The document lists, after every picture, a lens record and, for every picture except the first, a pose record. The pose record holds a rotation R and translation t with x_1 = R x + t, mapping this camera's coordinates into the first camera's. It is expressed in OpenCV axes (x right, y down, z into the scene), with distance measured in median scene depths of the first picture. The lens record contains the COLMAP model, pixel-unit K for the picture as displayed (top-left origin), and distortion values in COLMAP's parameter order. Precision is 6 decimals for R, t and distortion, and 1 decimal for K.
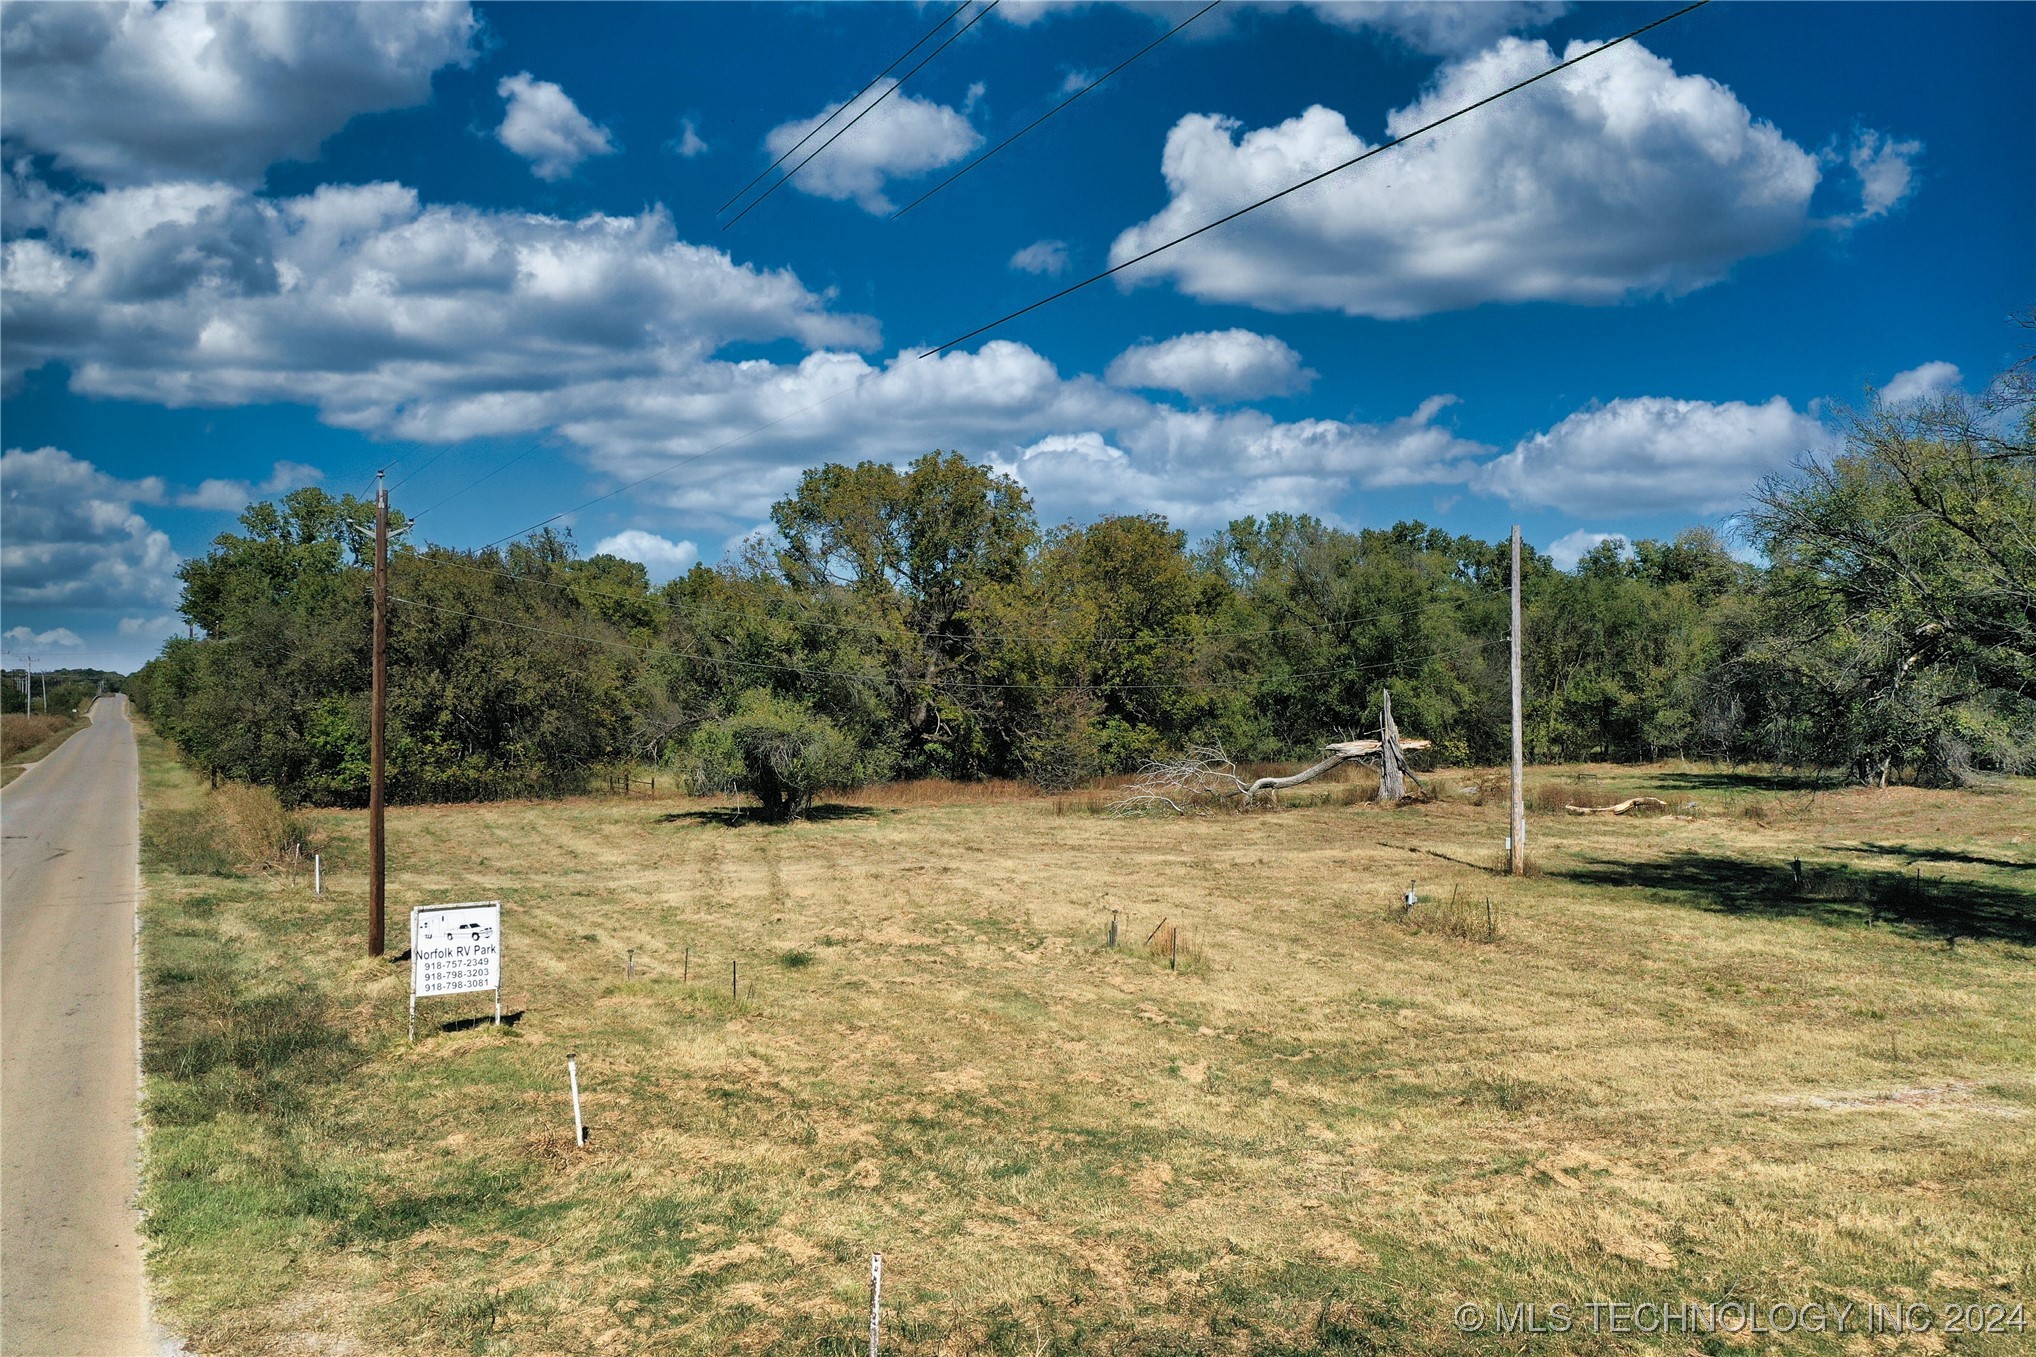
lens RADIAL K [[1660.0, 0, 1015.0], [0, 1660.0, 679.1], [0, 0, 1]] dist [0.006273, 0.000967]
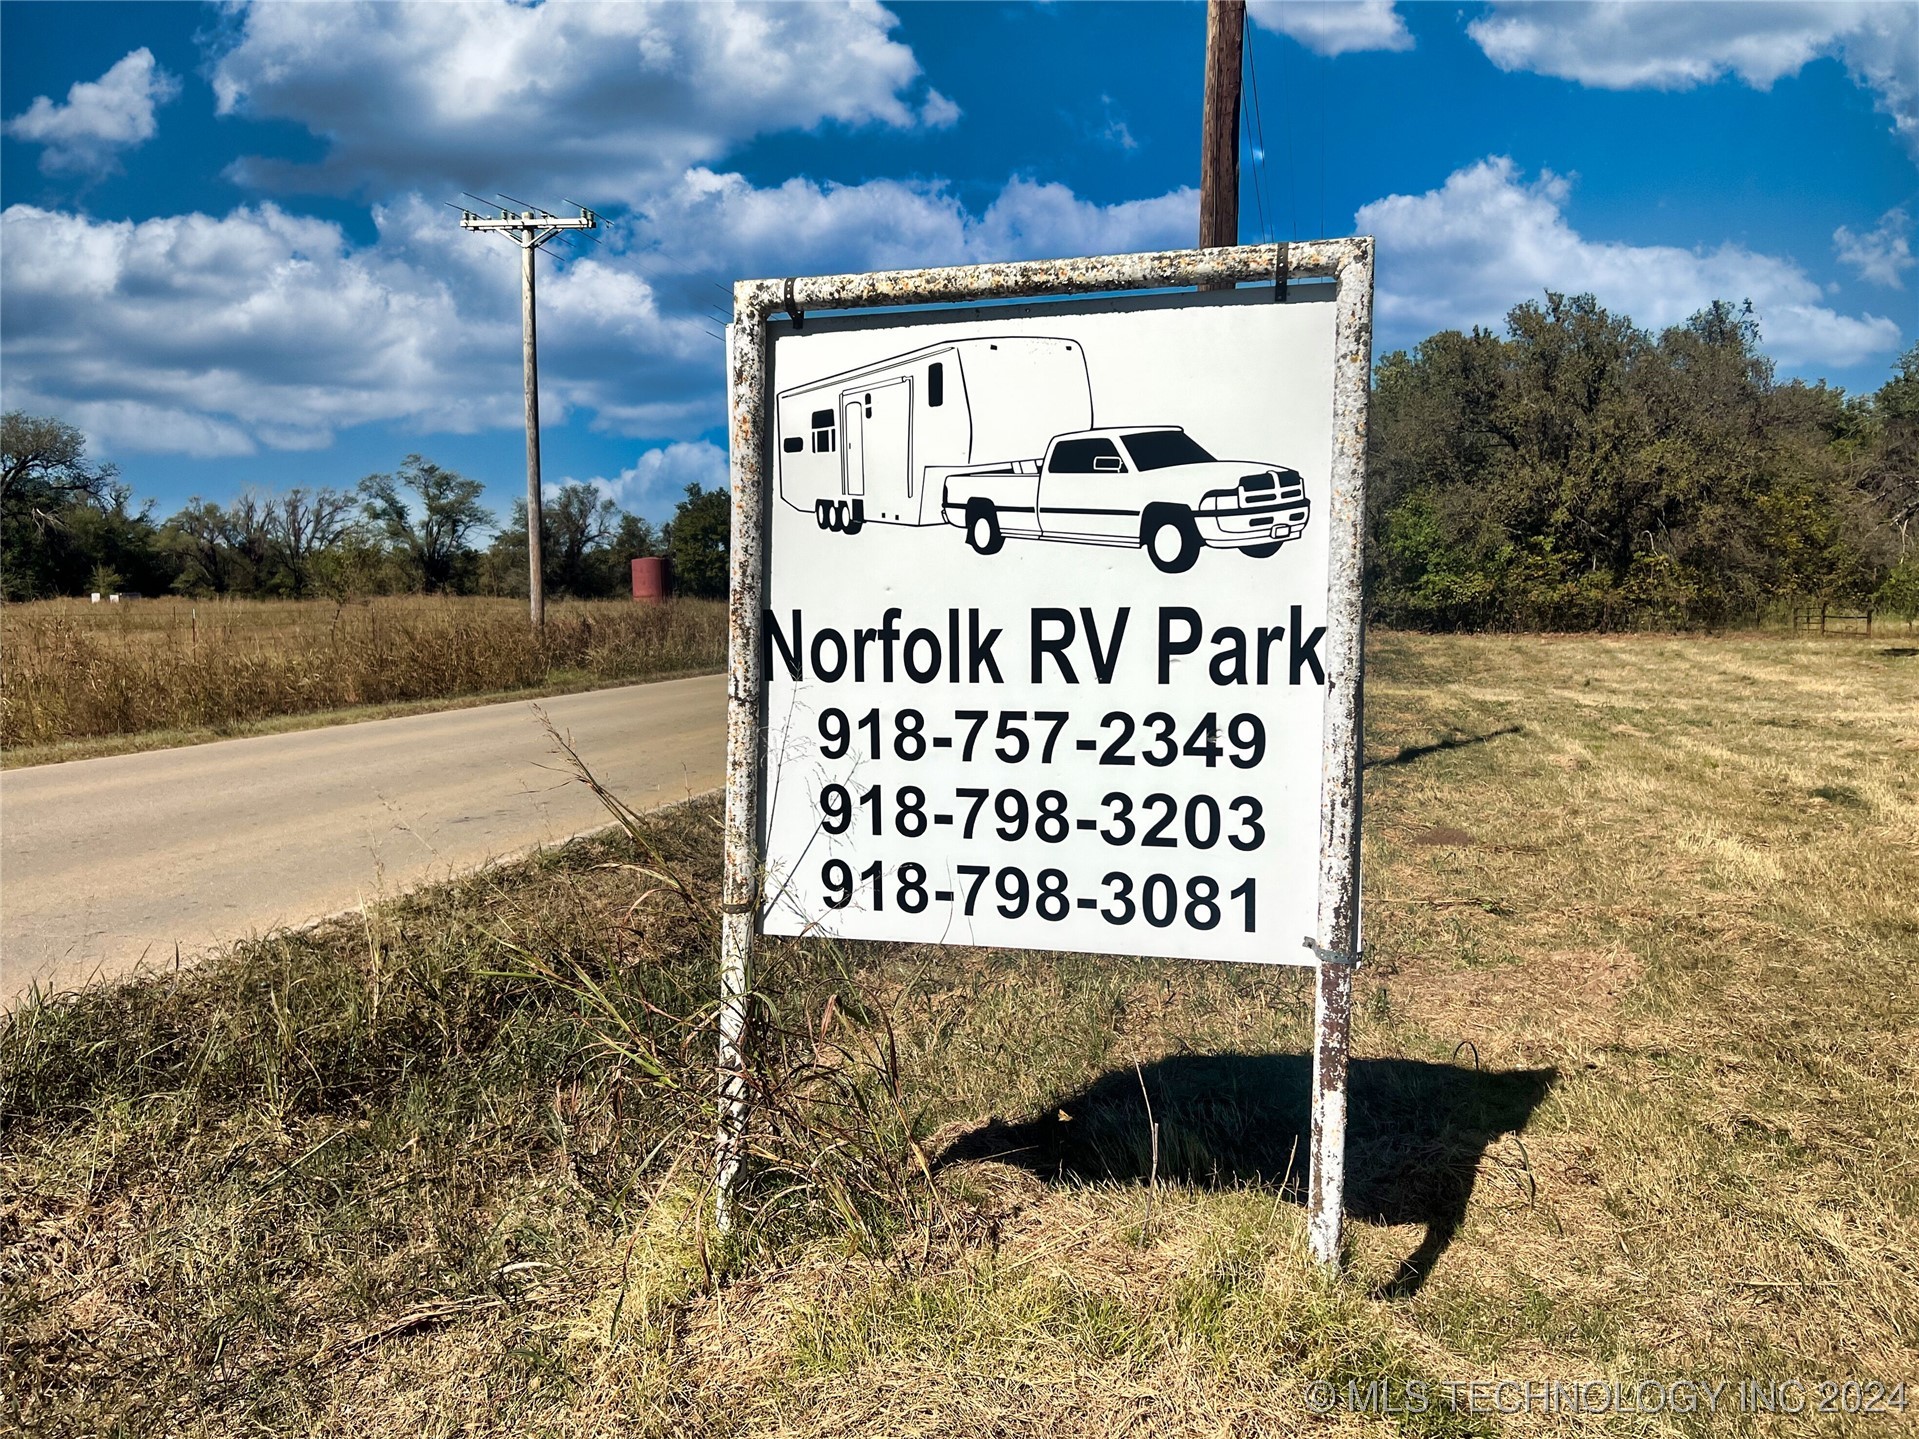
lens RADIAL K [[1453.3, 0, 958.4], [0, 1453.3, 724.8], [0, 0, 1]] dist [0.011900, -0.020898]
pose [[0.736596, 0.066840, -0.673022, -0.120627], [-0.006077, 0.995719, 0.092237, 0.073480], [0.676305, -0.063852, 0.733849, 0.418823]]
